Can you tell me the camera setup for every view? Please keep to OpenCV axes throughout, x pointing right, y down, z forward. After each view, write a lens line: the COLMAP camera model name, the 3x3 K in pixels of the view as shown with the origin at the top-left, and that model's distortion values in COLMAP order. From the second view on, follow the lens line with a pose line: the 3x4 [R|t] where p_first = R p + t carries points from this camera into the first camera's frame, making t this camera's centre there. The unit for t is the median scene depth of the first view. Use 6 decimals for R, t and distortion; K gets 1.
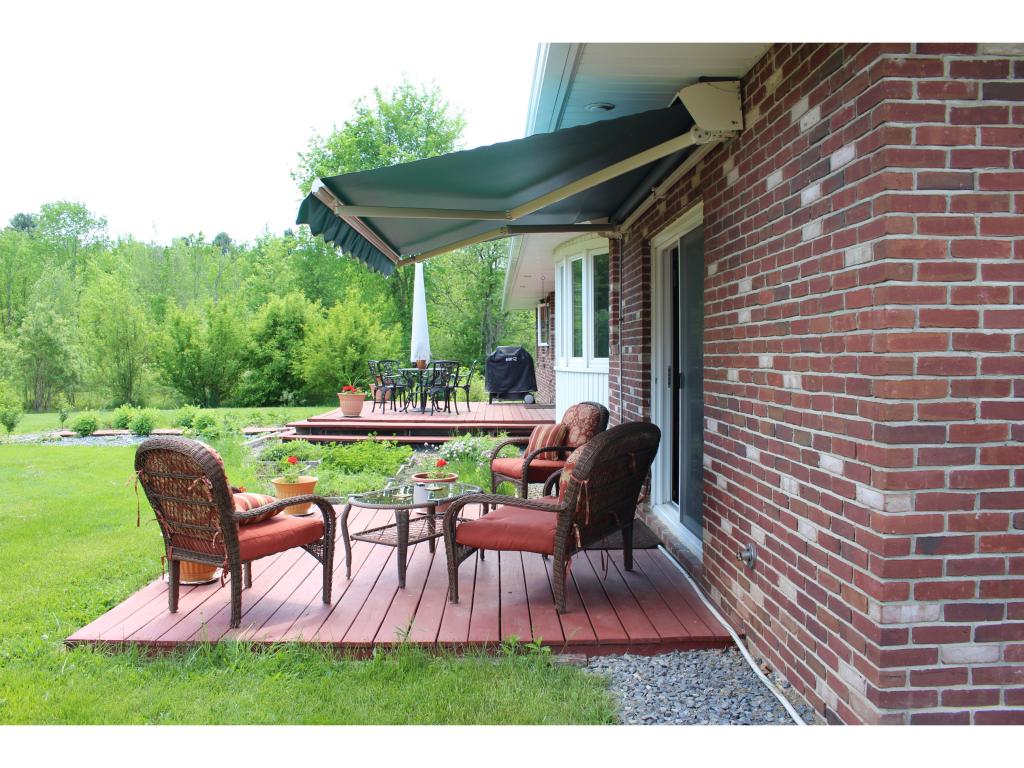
lens RADIAL K [[829.0, 0, 512.0], [0, 829.0, 384.0], [0, 0, 1]] dist [-0.268670, -0.000123]
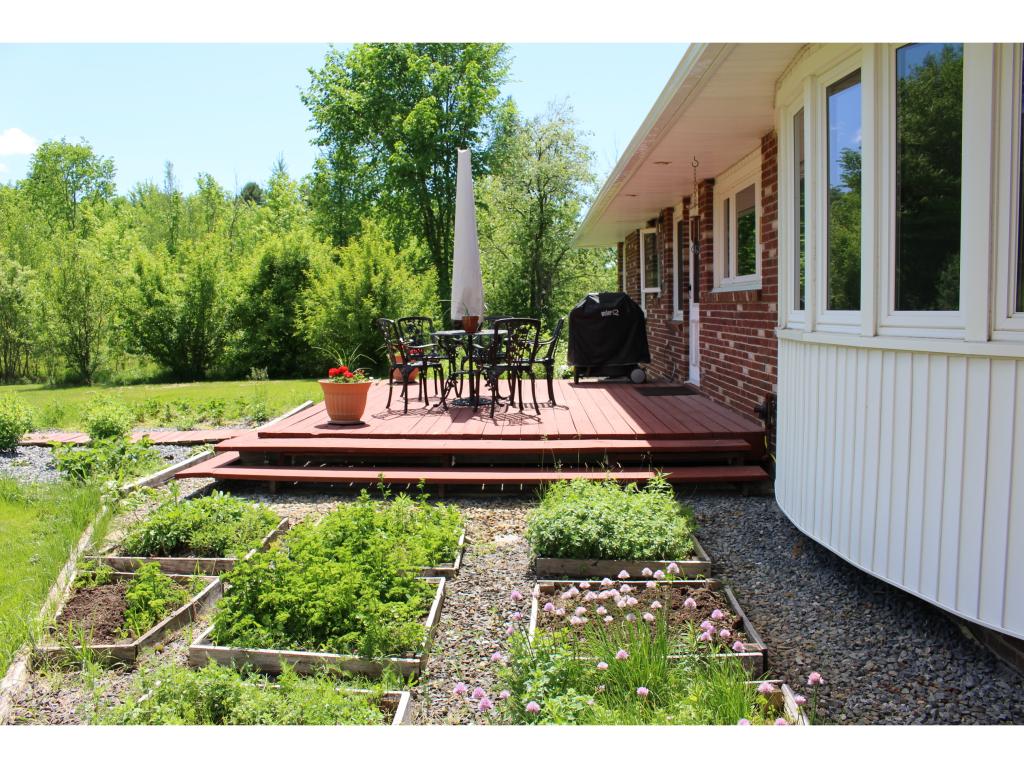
lens RADIAL K [[823.8, 0, 512.0], [0, 823.8, 384.0], [0, 0, 1]] dist [-0.148629, 0.001692]
pose [[0.998937, -0.007140, -0.045542, -0.033939], [0.009729, 0.998334, 0.056881, -0.008834], [0.045060, -0.057264, 0.997342, 0.263534]]
